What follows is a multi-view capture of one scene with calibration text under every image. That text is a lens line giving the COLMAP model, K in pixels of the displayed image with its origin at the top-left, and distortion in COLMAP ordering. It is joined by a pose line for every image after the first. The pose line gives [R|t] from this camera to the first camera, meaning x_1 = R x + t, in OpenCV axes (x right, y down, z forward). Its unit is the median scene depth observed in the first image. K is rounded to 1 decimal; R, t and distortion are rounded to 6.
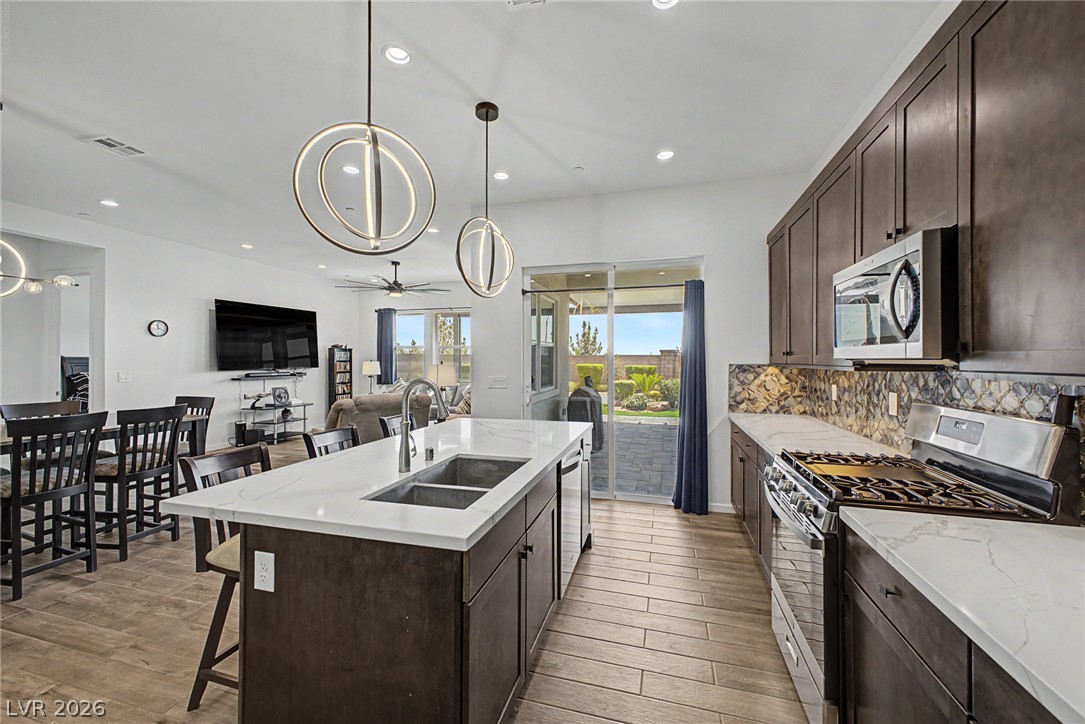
lens RADIAL K [[429.7, 0, 544.3], [0, 429.7, 359.4], [0, 0, 1]] dist [0.014722, -0.003843]
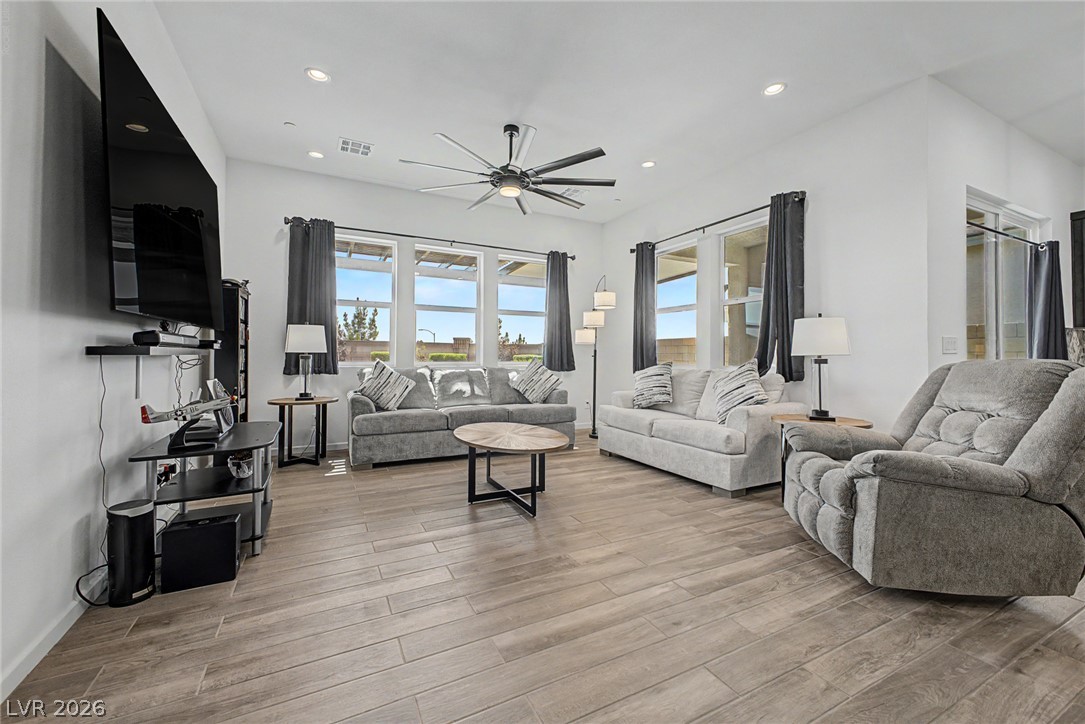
lens RADIAL K [[434.1, 0, 542.8], [0, 434.1, 355.8], [0, 0, 1]] dist [0.011469, -0.000523]
pose [[0.727614, 0.002521, 0.685982, -0.669044], [-0.004632, 0.999989, 0.001237, 0.045282], [-0.685971, -0.004077, 0.727617, 0.591738]]
